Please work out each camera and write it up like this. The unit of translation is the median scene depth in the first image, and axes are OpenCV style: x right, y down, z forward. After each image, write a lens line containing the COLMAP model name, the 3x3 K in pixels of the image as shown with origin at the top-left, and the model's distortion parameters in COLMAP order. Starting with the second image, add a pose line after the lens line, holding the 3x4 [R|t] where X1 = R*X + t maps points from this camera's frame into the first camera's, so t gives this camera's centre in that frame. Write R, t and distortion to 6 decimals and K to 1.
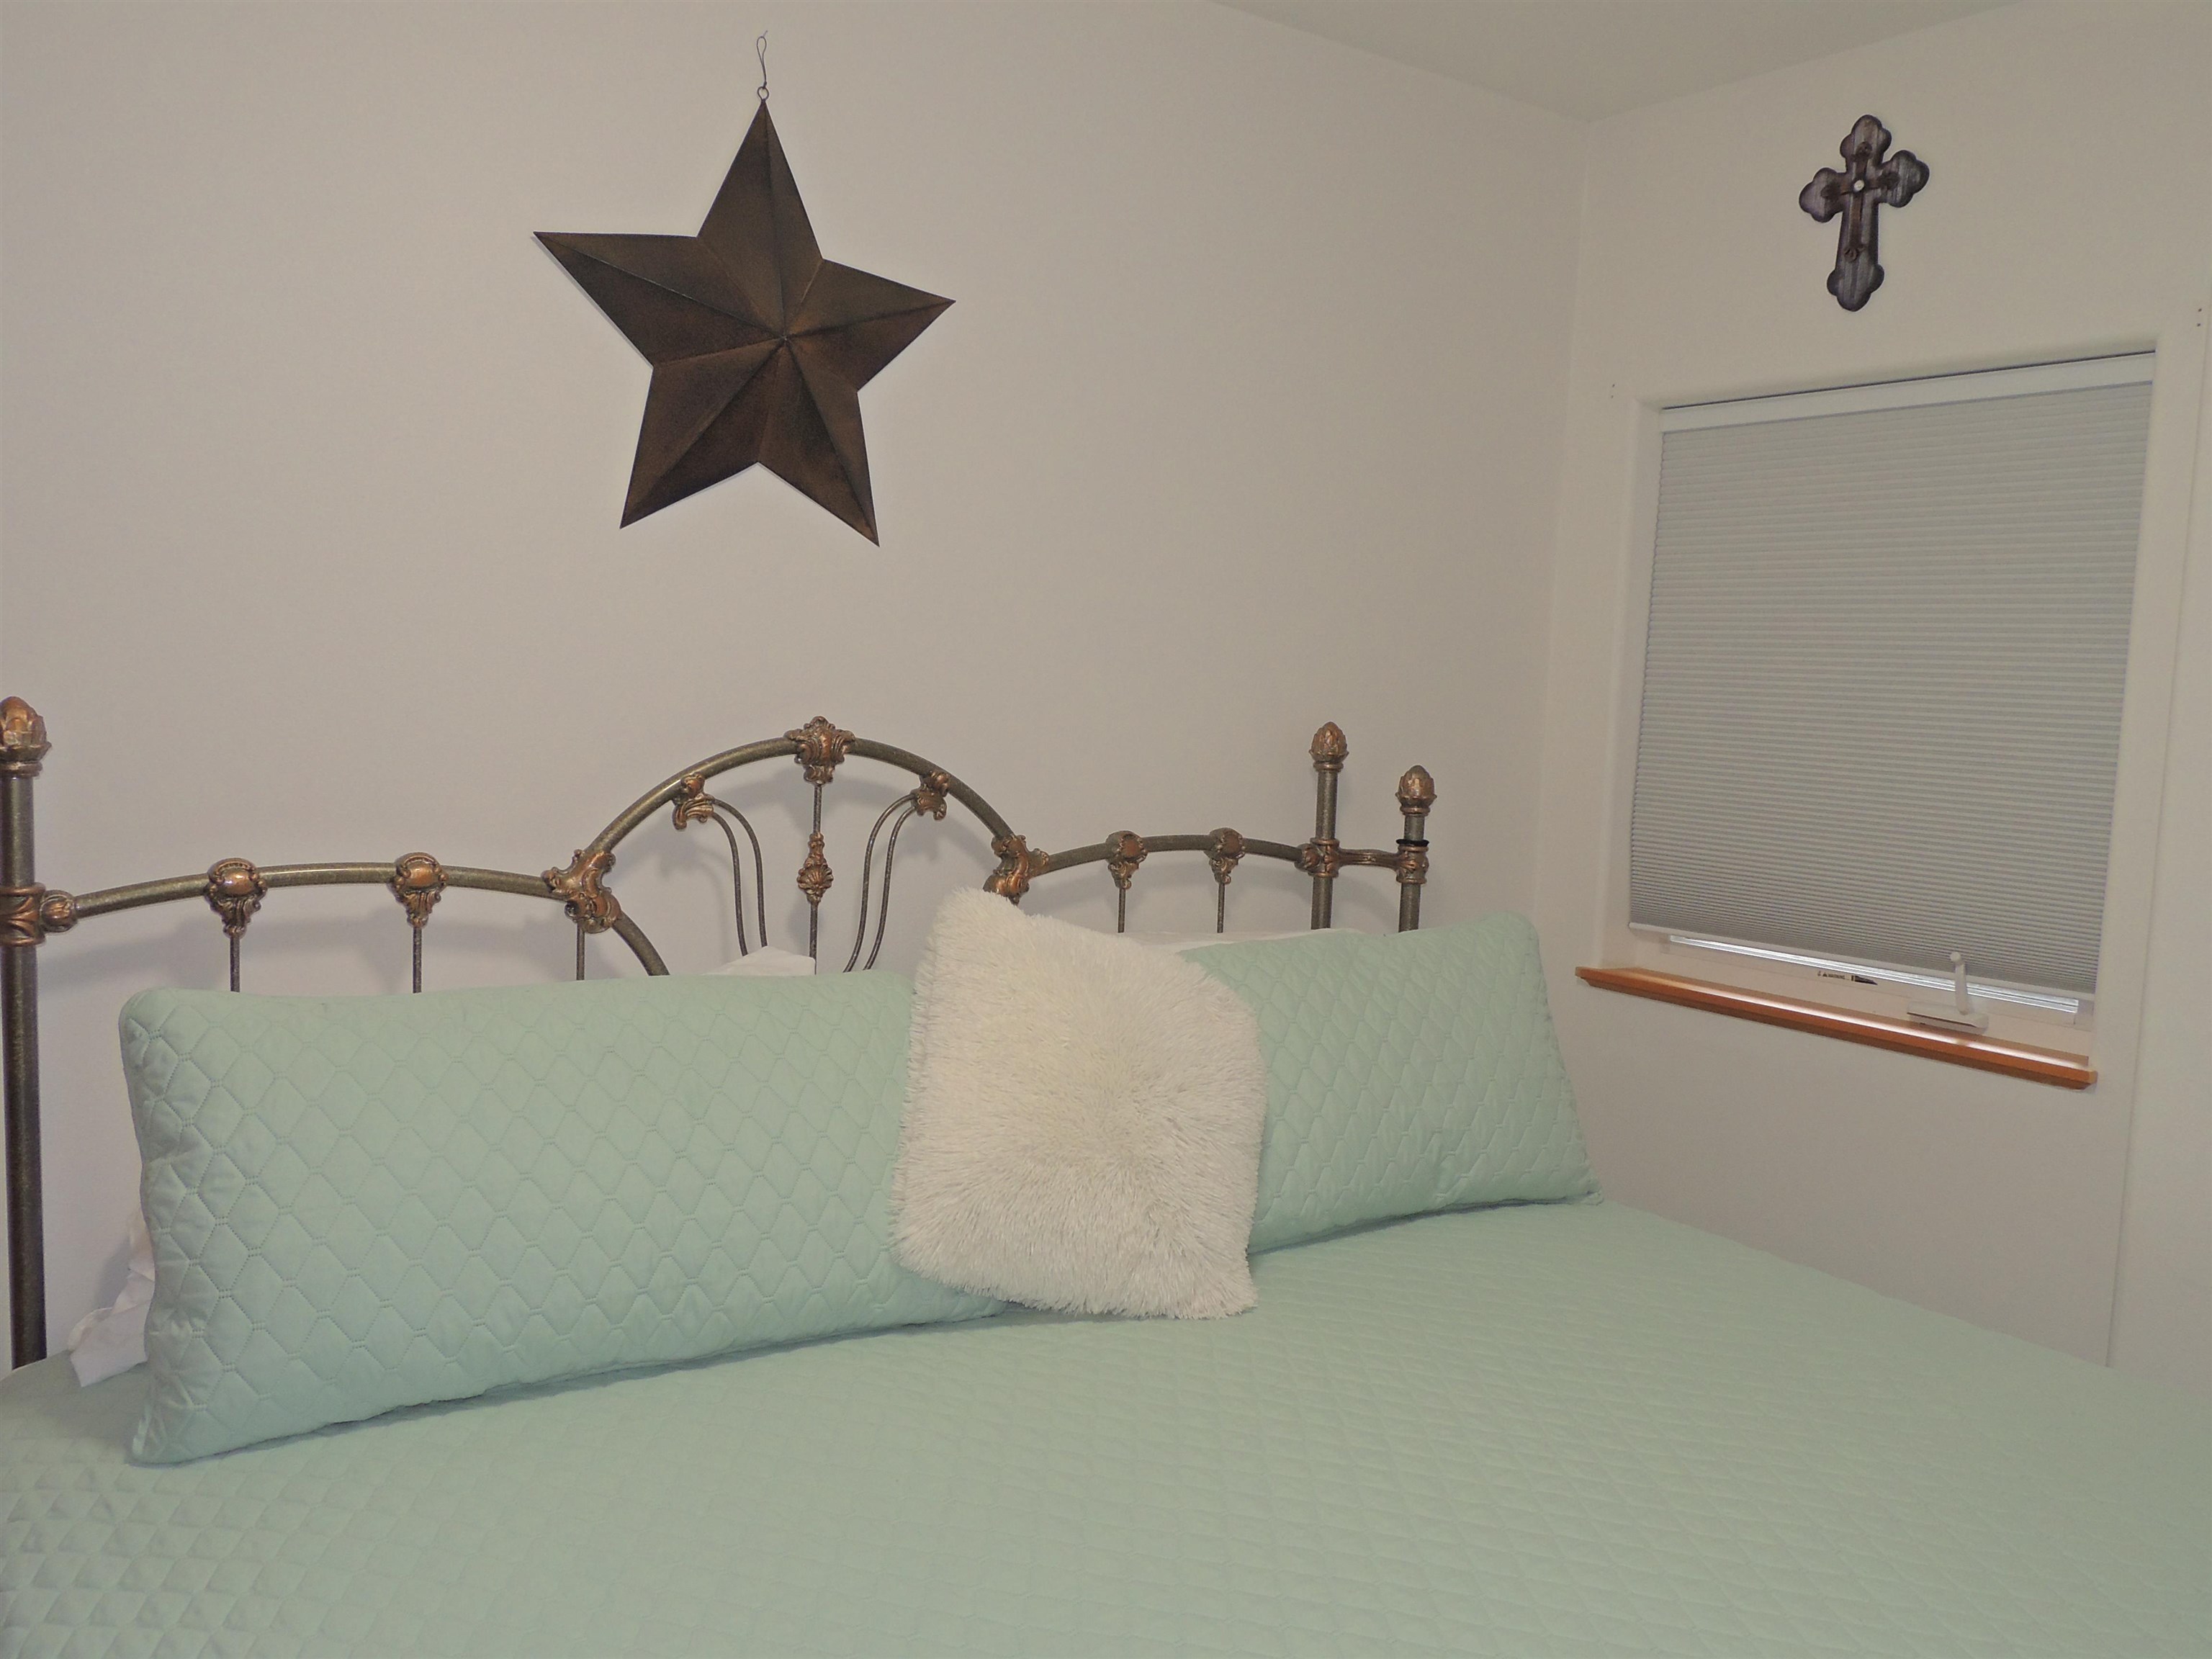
lens RADIAL K [[1737.3, 0, 1106.0], [0, 1737.3, 829.5], [0, 0, 1]] dist [-0.031397, 0.014999]
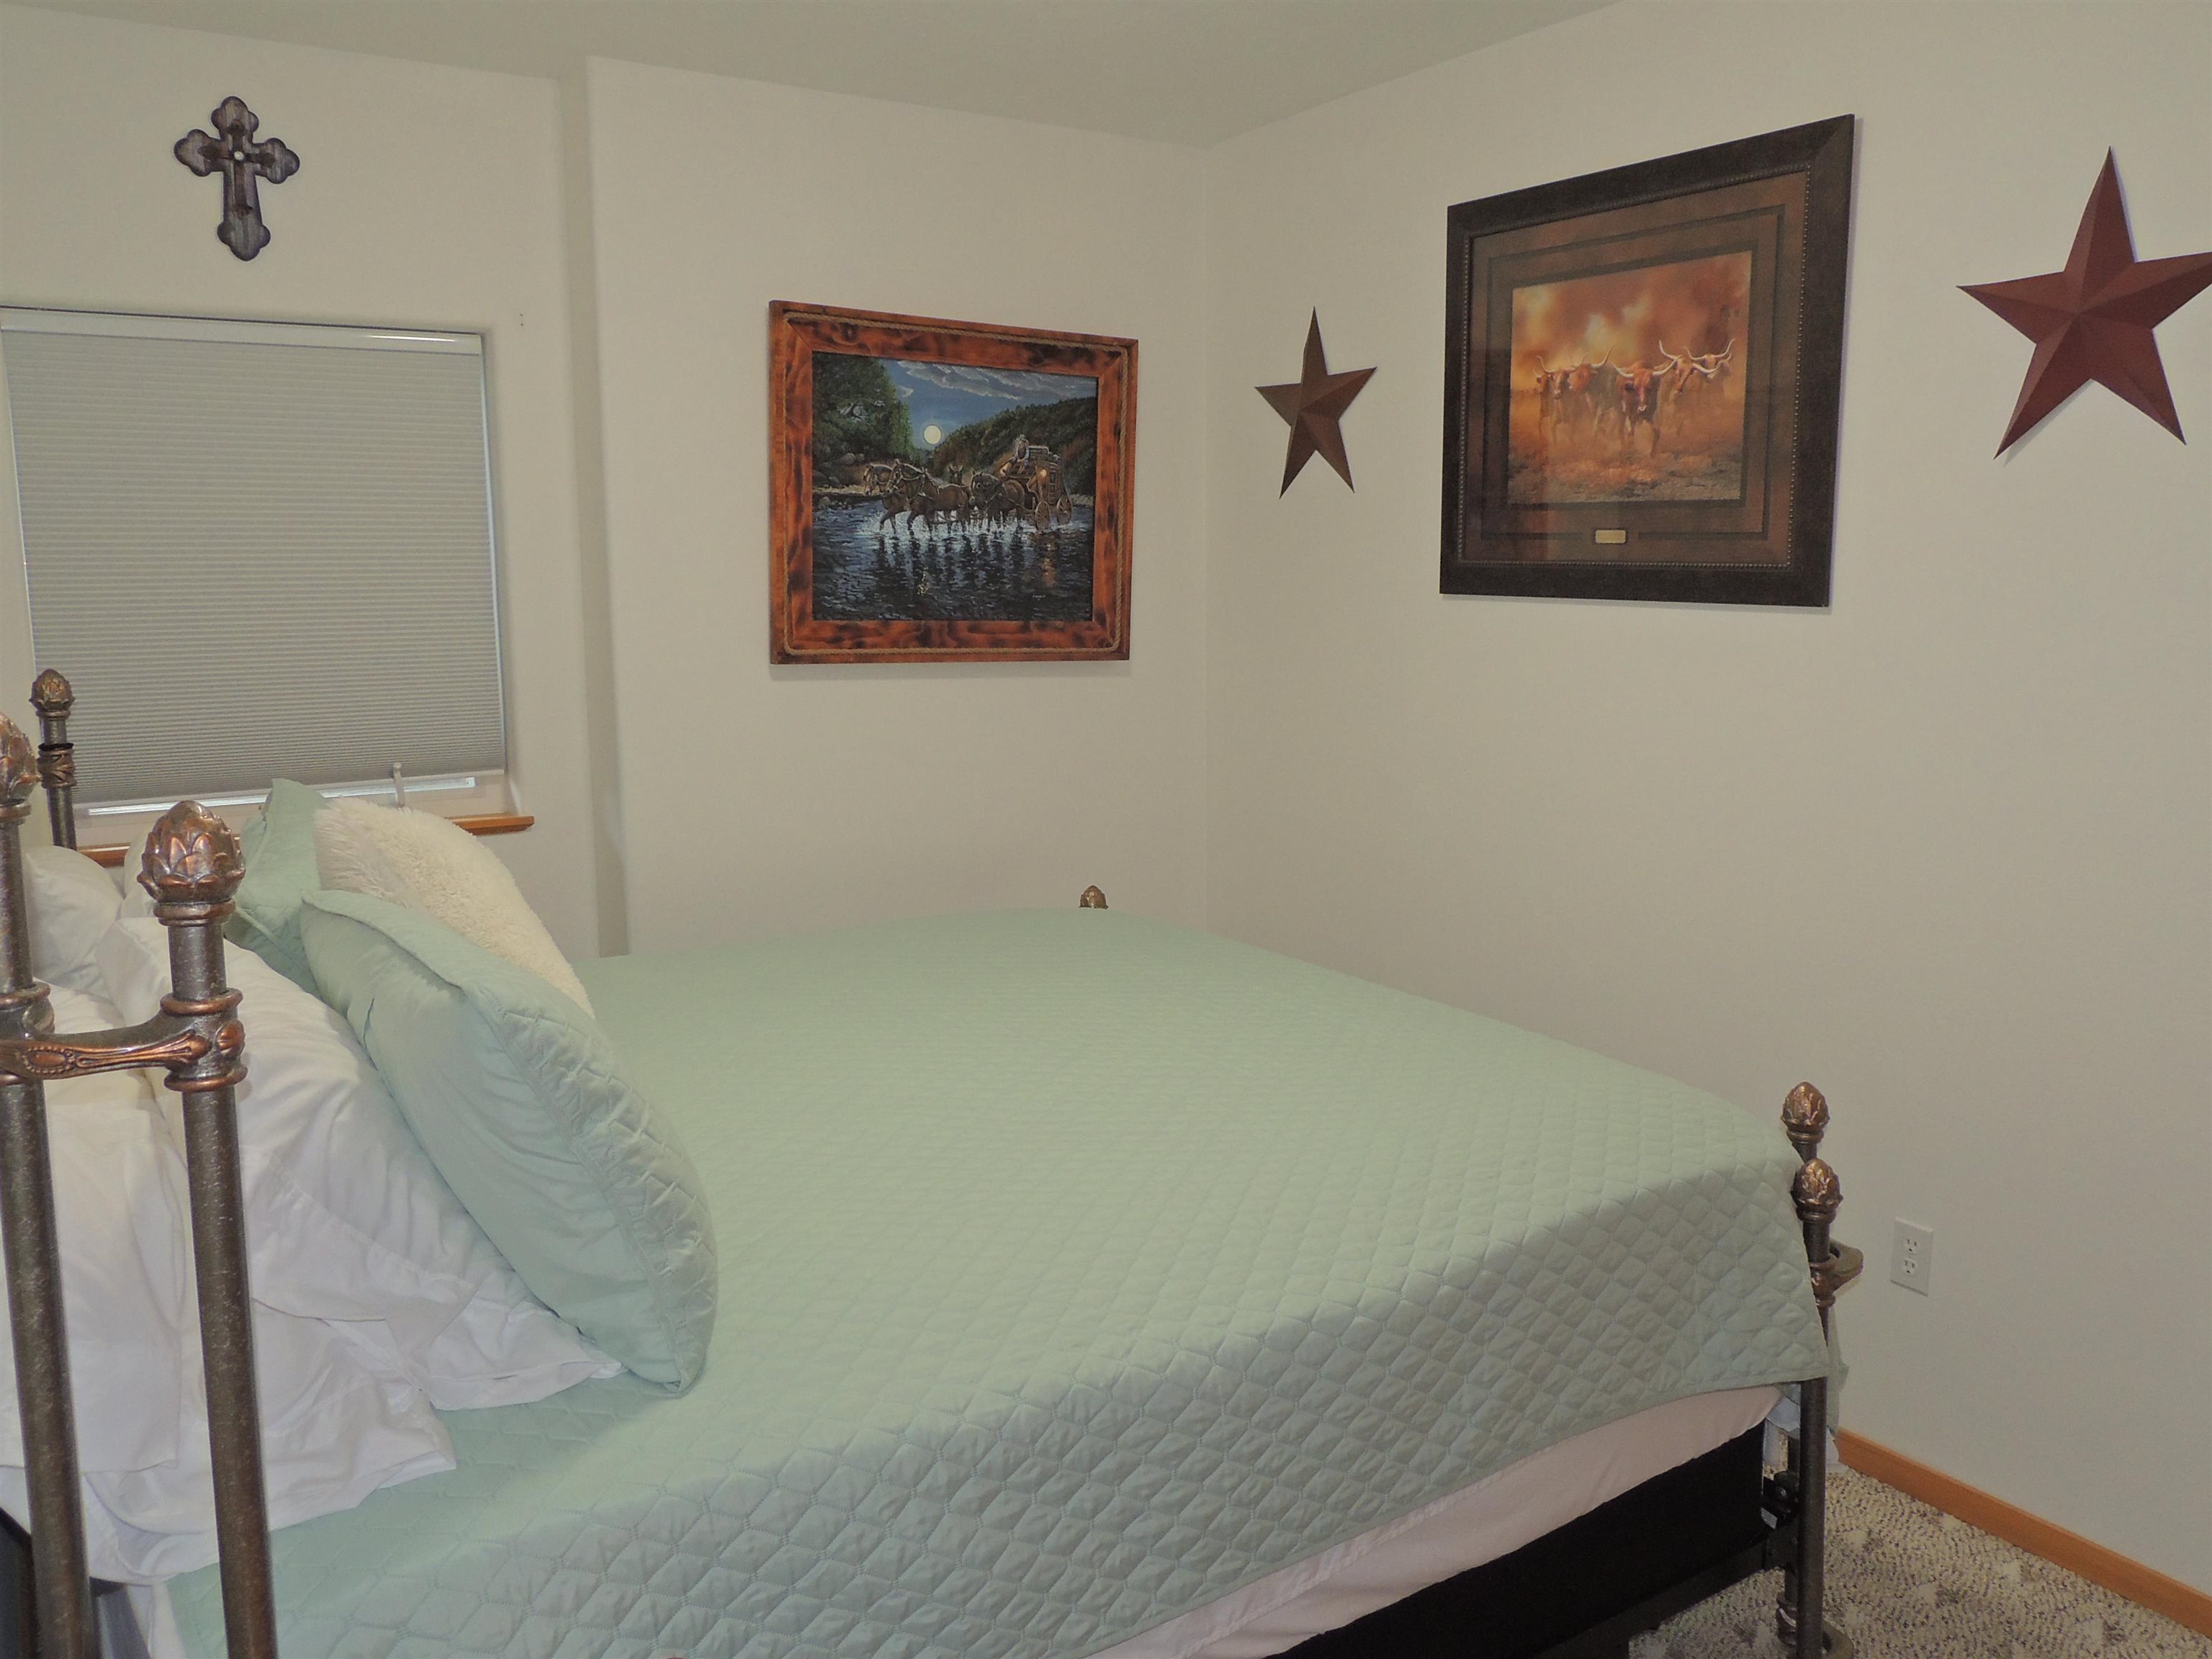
lens RADIAL K [[1737.3, 0, 1106.0], [0, 1737.3, 829.5], [0, 0, 1]] dist [-0.031397, 0.014999]
pose [[0.008595, -0.183608, 0.982962, -0.837692], [0.120955, 0.975972, 0.181244, -0.055435], [-0.992621, 0.117336, 0.030597, 0.410352]]
